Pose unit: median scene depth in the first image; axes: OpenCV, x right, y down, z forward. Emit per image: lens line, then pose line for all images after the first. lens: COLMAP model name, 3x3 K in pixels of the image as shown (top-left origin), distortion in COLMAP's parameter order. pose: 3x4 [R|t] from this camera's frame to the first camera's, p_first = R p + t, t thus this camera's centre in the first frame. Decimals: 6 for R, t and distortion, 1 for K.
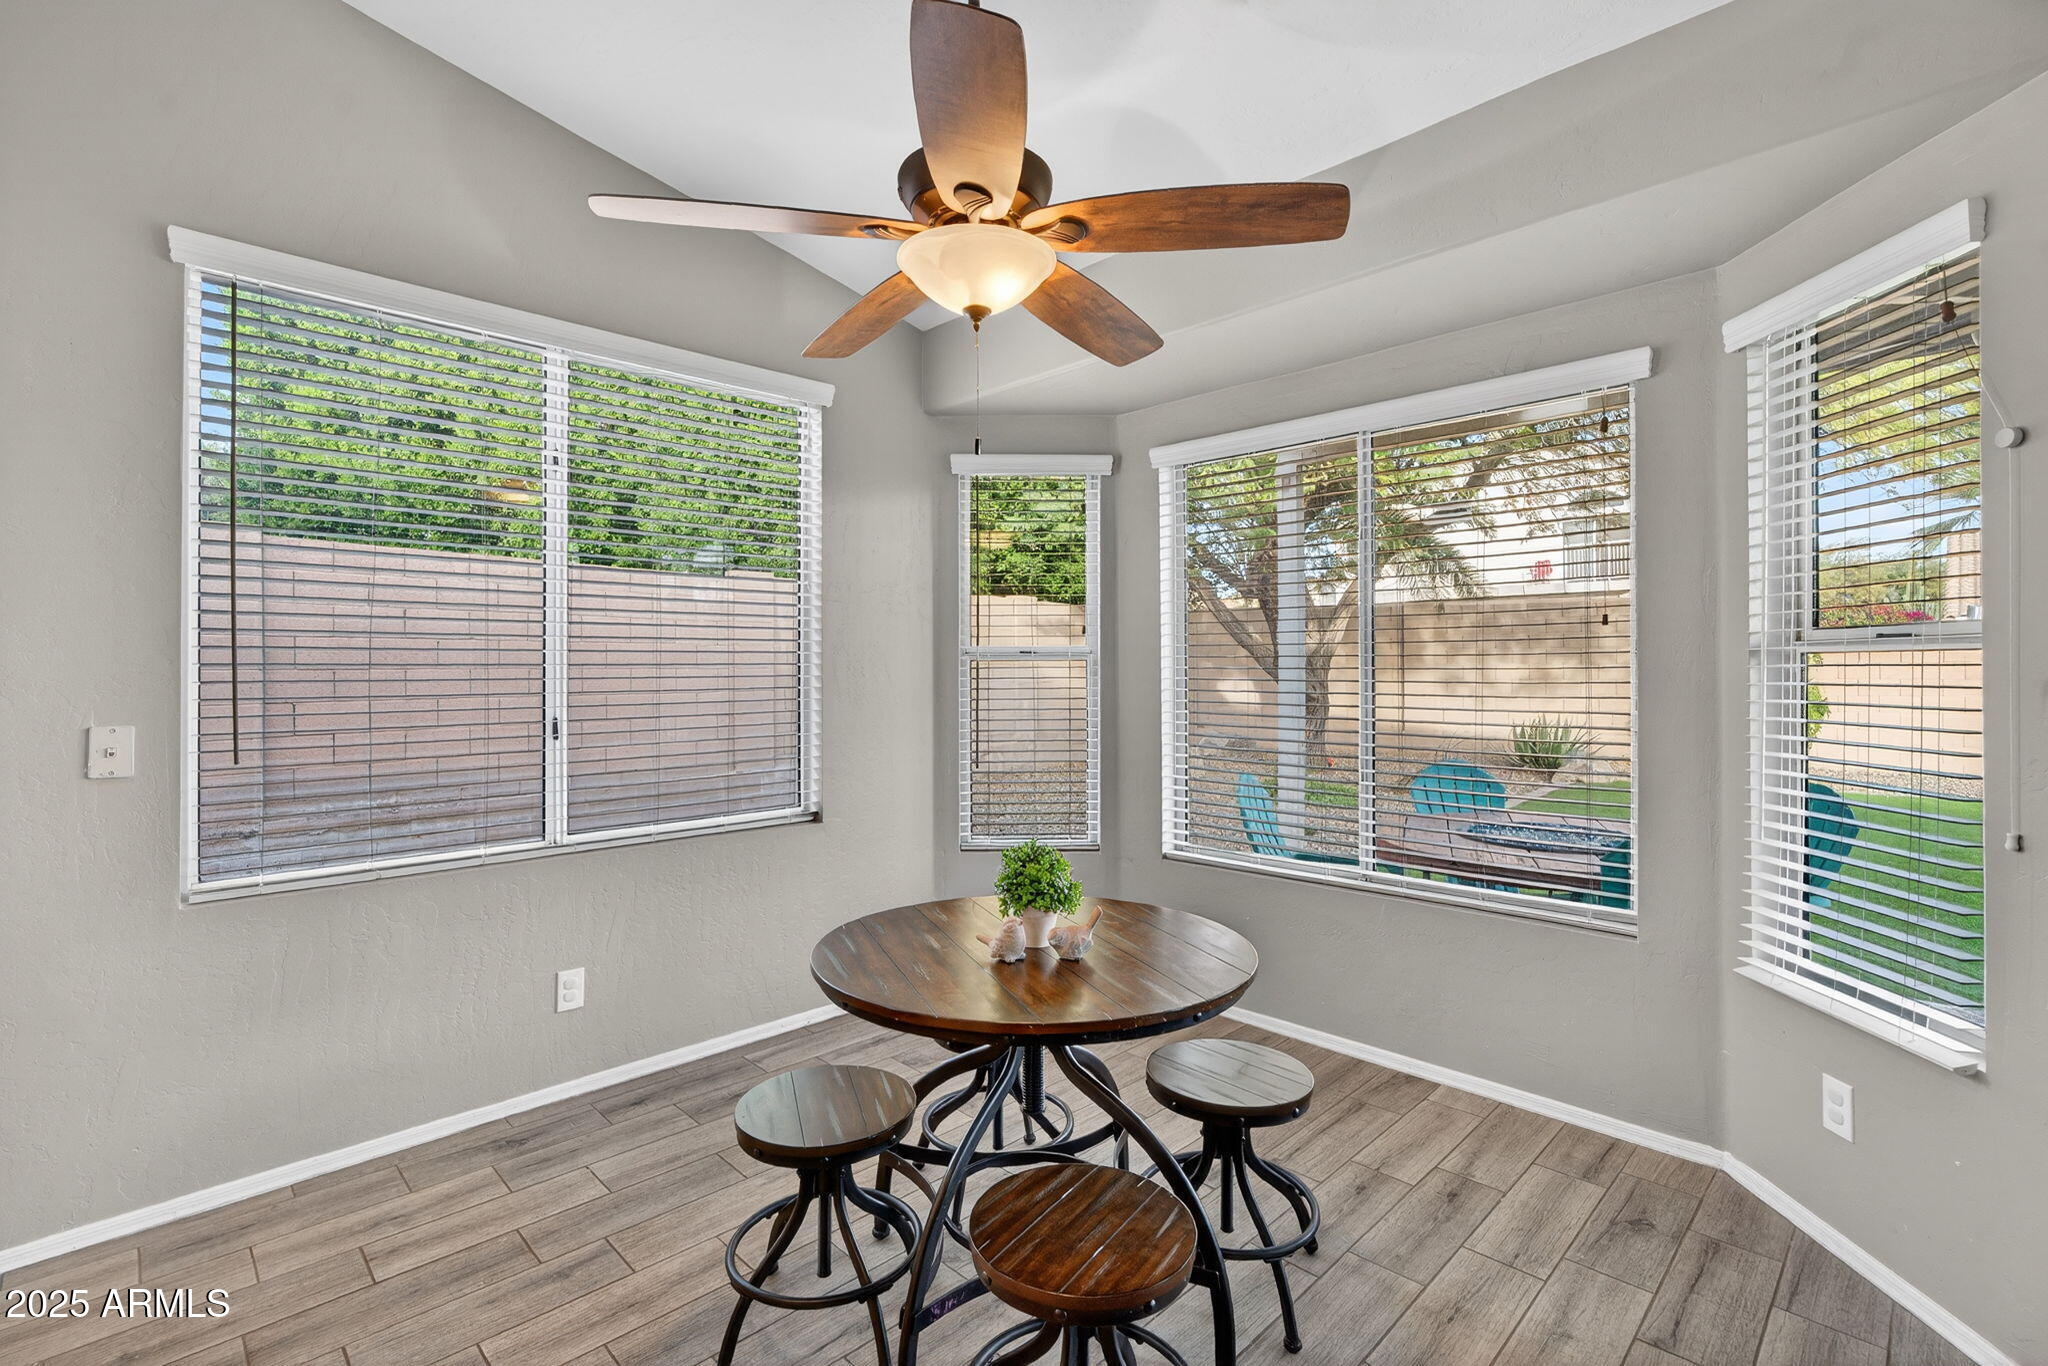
lens RADIAL K [[924.0, 0, 1017.5], [0, 924.0, 666.4], [0, 0, 1]] dist [-0.011191, 0.001209]
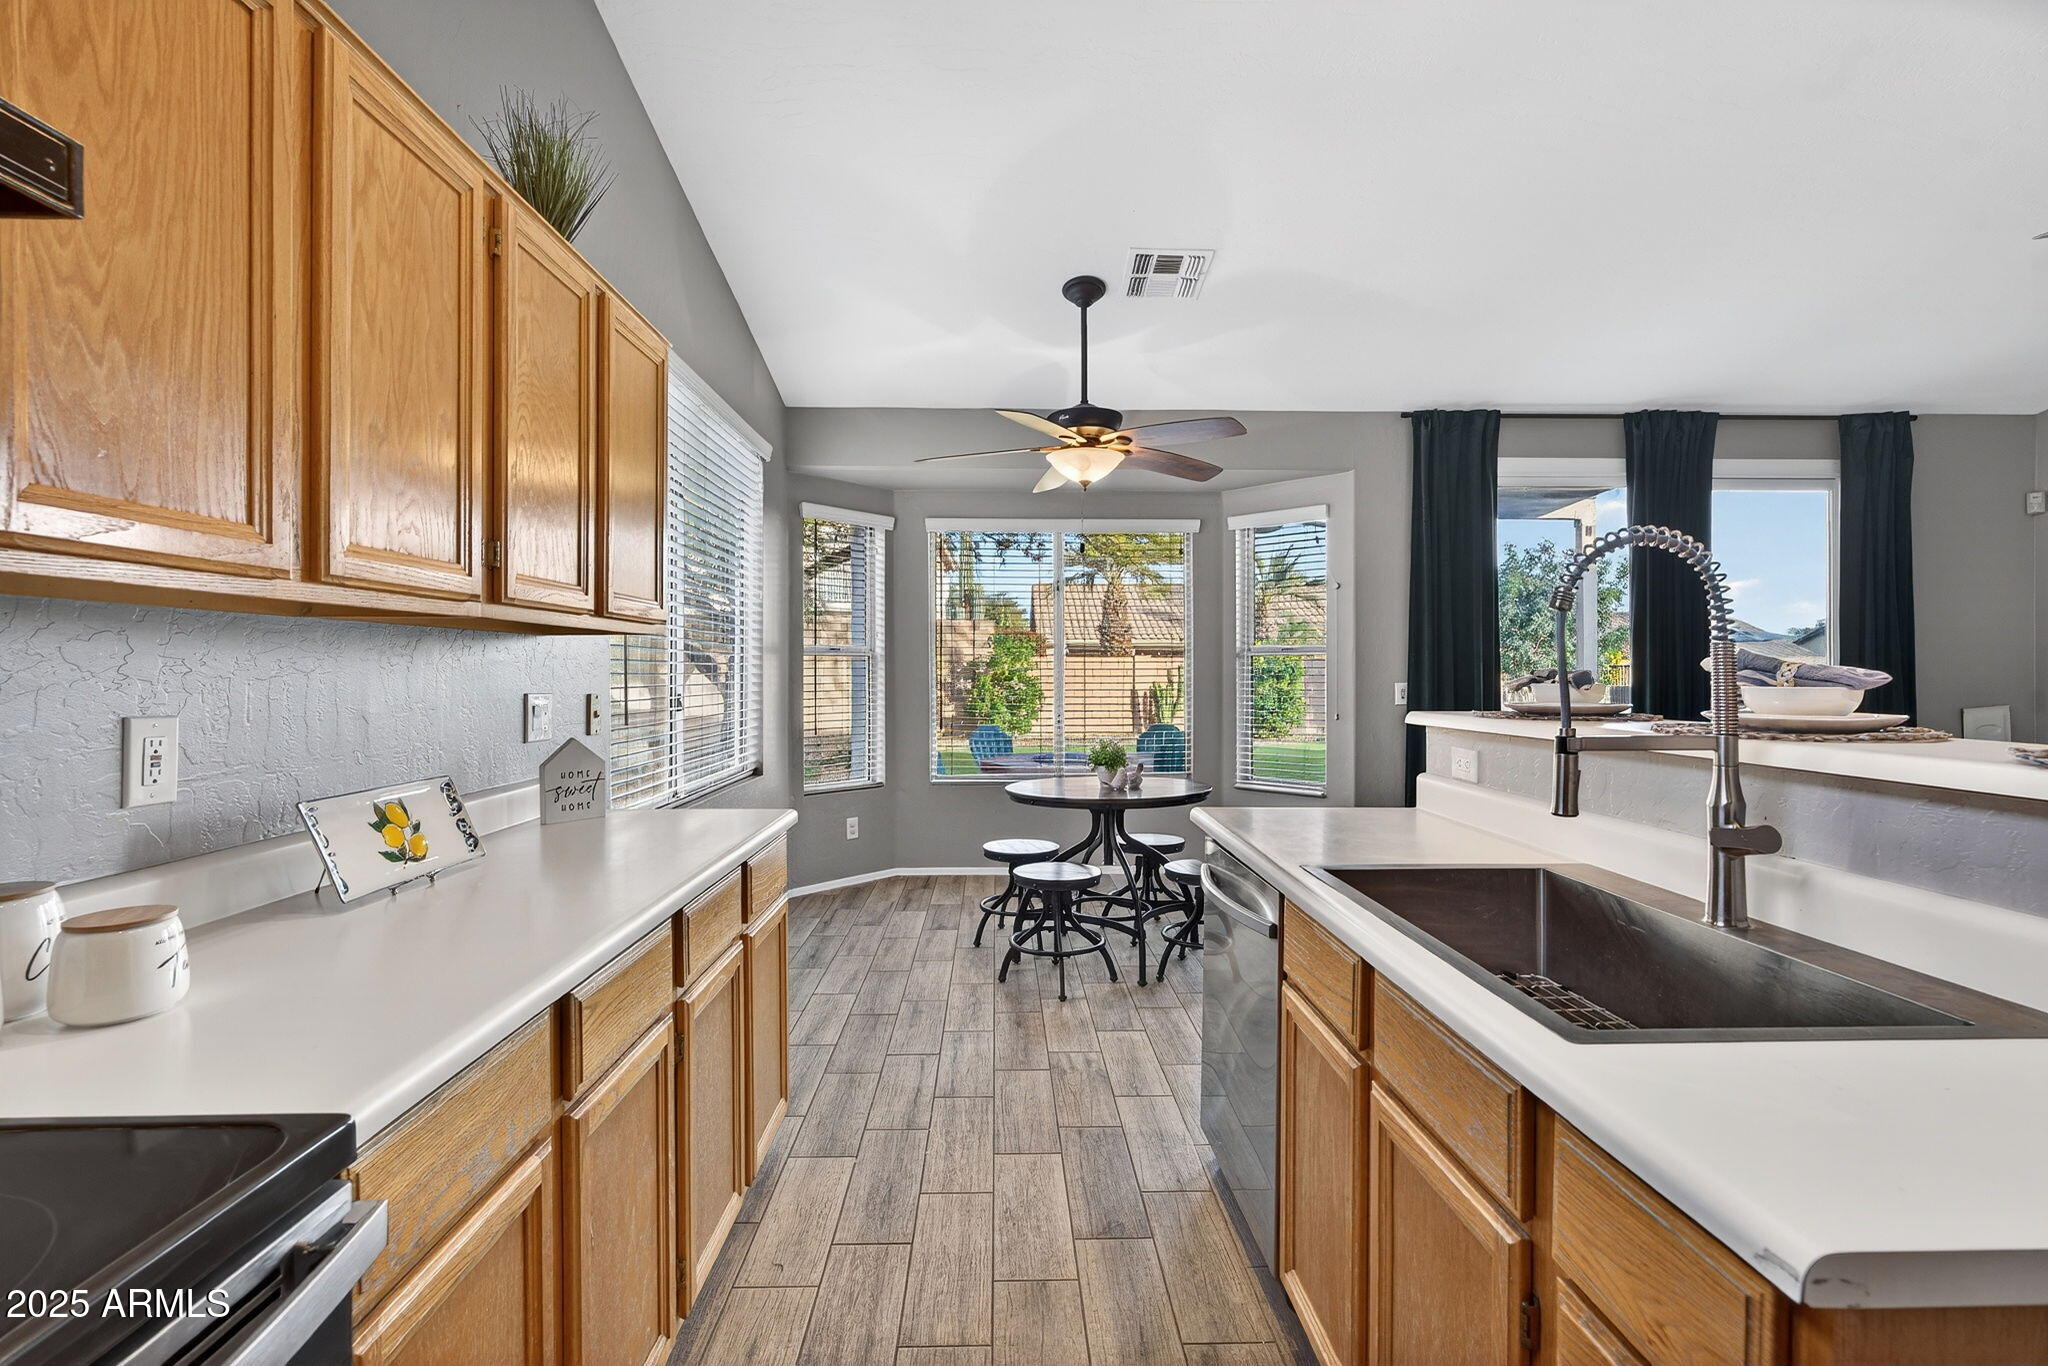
lens RADIAL K [[924.0, 0, 1017.5], [0, 924.0, 666.4], [0, 0, 1]] dist [-0.011191, 0.001209]
pose [[0.688328, 0.004146, 0.725387, -1.458098], [0.000987, 0.999977, -0.006652, 0.034315], [-0.725399, 0.005295, 0.688309, -0.278663]]
